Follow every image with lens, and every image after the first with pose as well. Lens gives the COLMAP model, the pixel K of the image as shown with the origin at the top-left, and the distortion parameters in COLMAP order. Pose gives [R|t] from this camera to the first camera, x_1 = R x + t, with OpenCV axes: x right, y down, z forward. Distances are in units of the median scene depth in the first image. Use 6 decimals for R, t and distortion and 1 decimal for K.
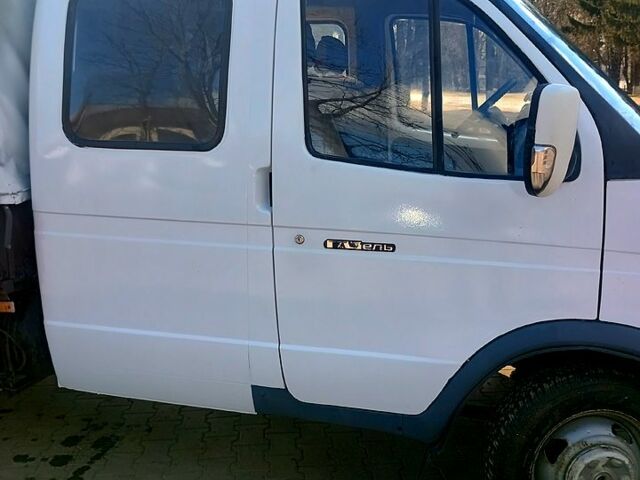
lens RADIAL K [[744.1, 0, 320.0], [0, 744.1, 240.0], [0, 0, 1]] dist [-0.004279, -0.013599]
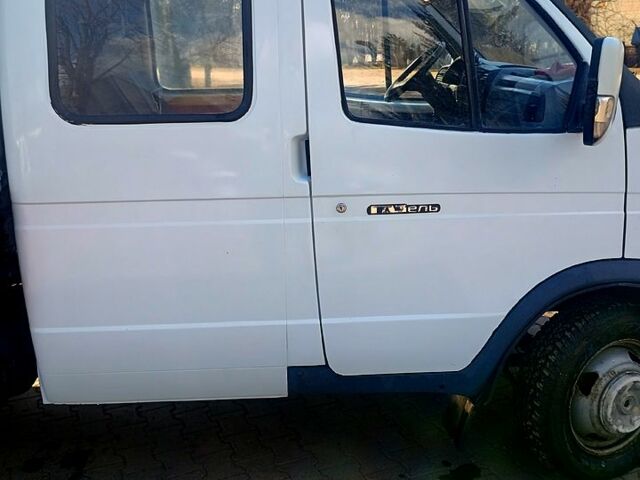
lens RADIAL K [[744.1, 0, 320.0], [0, 744.1, 240.0], [0, 0, 1]] dist [-0.004279, -0.013599]
pose [[0.950459, -0.095630, 0.295775, -0.350413], [0.086898, 0.995308, 0.042560, -0.002970], [-0.298457, -0.014750, 0.954309, 0.091407]]
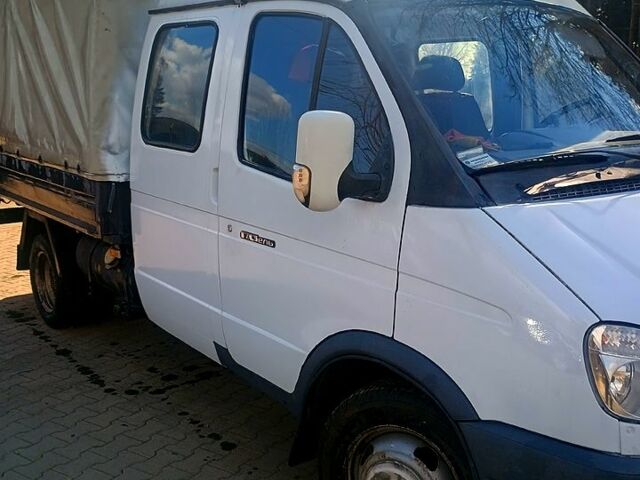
lens RADIAL K [[744.1, 0, 320.0], [0, 744.1, 240.0], [0, 0, 1]] dist [-0.004279, -0.013599]
pose [[0.793045, 0.134073, -0.594226, 0.852821], [-0.138970, 0.989575, 0.037807, -0.050659], [0.593100, 0.052597, 0.803409, 0.093626]]
